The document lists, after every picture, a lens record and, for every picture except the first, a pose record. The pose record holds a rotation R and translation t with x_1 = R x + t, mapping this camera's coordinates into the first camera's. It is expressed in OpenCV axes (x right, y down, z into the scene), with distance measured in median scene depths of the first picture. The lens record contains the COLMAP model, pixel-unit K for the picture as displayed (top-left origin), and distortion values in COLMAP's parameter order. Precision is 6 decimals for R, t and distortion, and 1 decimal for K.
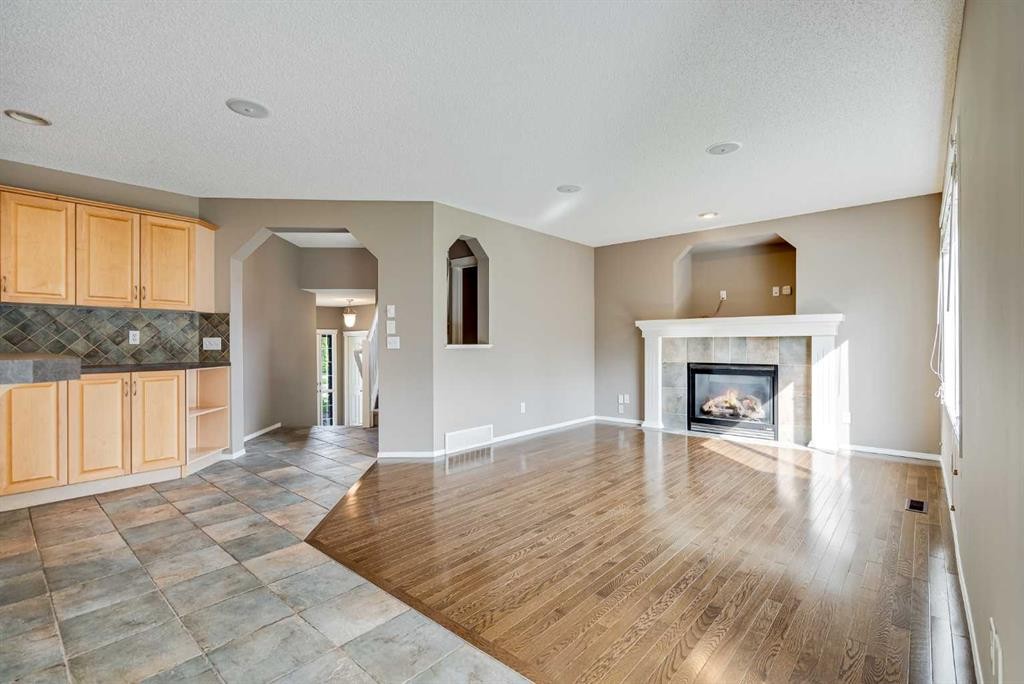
lens RADIAL K [[466.1, 0, 511.5], [0, 466.1, 343.3], [0, 0, 1]] dist [-0.007202, 0.003250]
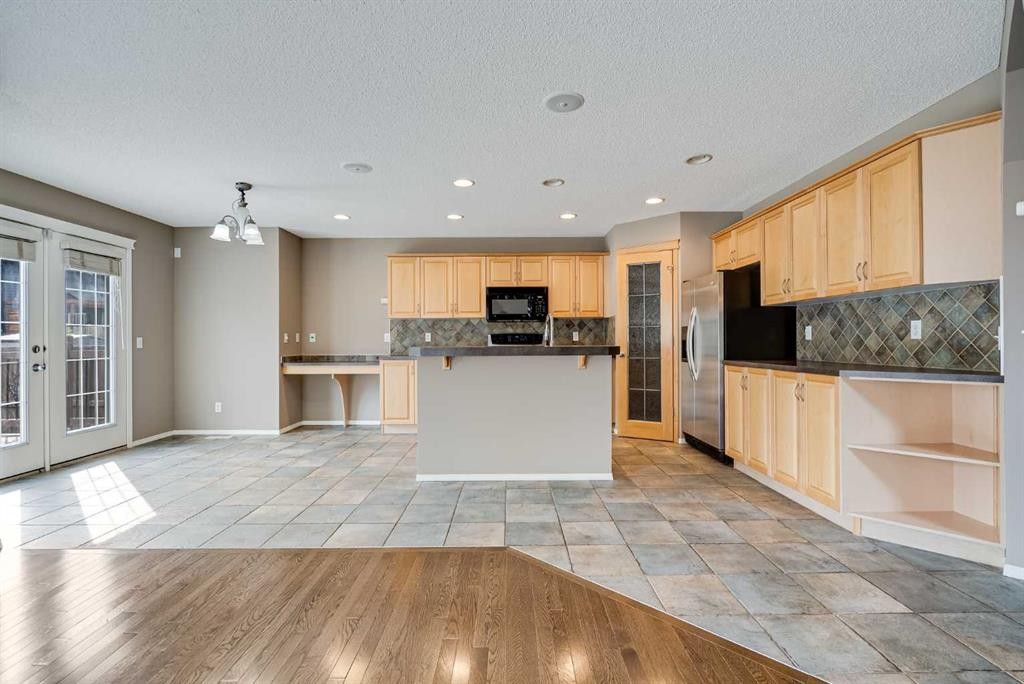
lens RADIAL K [[466.1, 0, 513.4], [0, 466.1, 340.6], [0, 0, 1]] dist [-0.007202, 0.003250]
pose [[-0.742389, 0.006713, -0.669936, 0.110091], [0.007386, 0.999971, 0.001835, -0.001645], [0.669929, -0.003586, -0.742417, 1.018629]]
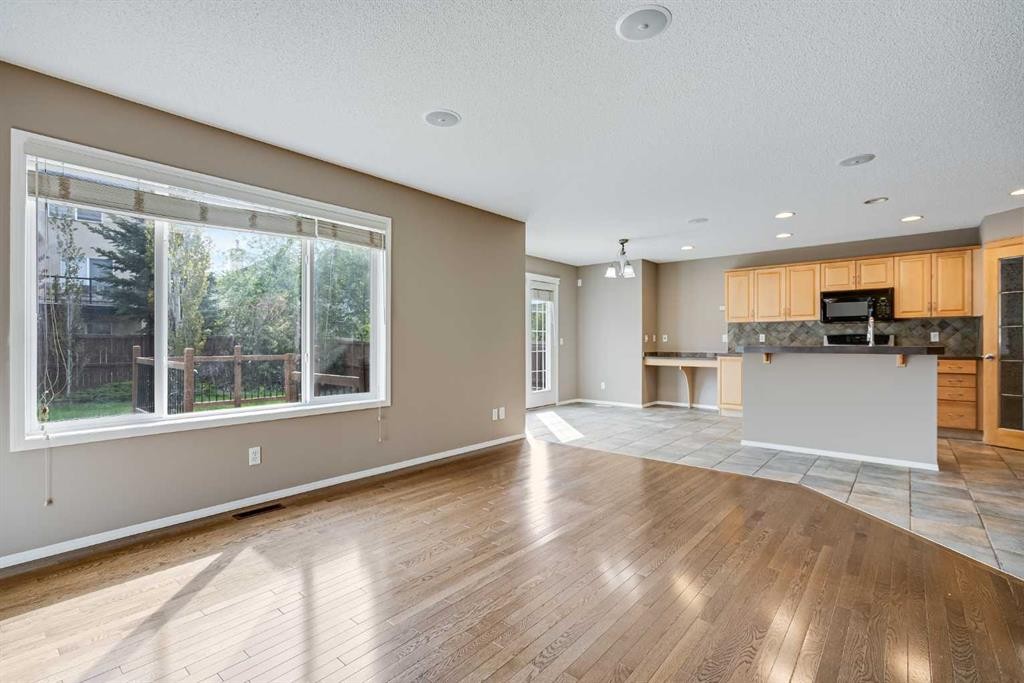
lens RADIAL K [[466.1, 0, 513.7], [0, 466.1, 340.5], [0, 0, 1]] dist [-0.007202, 0.003250]
pose [[-0.999753, 0.003977, -0.021878, 0.256528], [0.004032, 0.999989, -0.002446, -0.001931], [0.021868, -0.002534, -0.999758, 1.397091]]
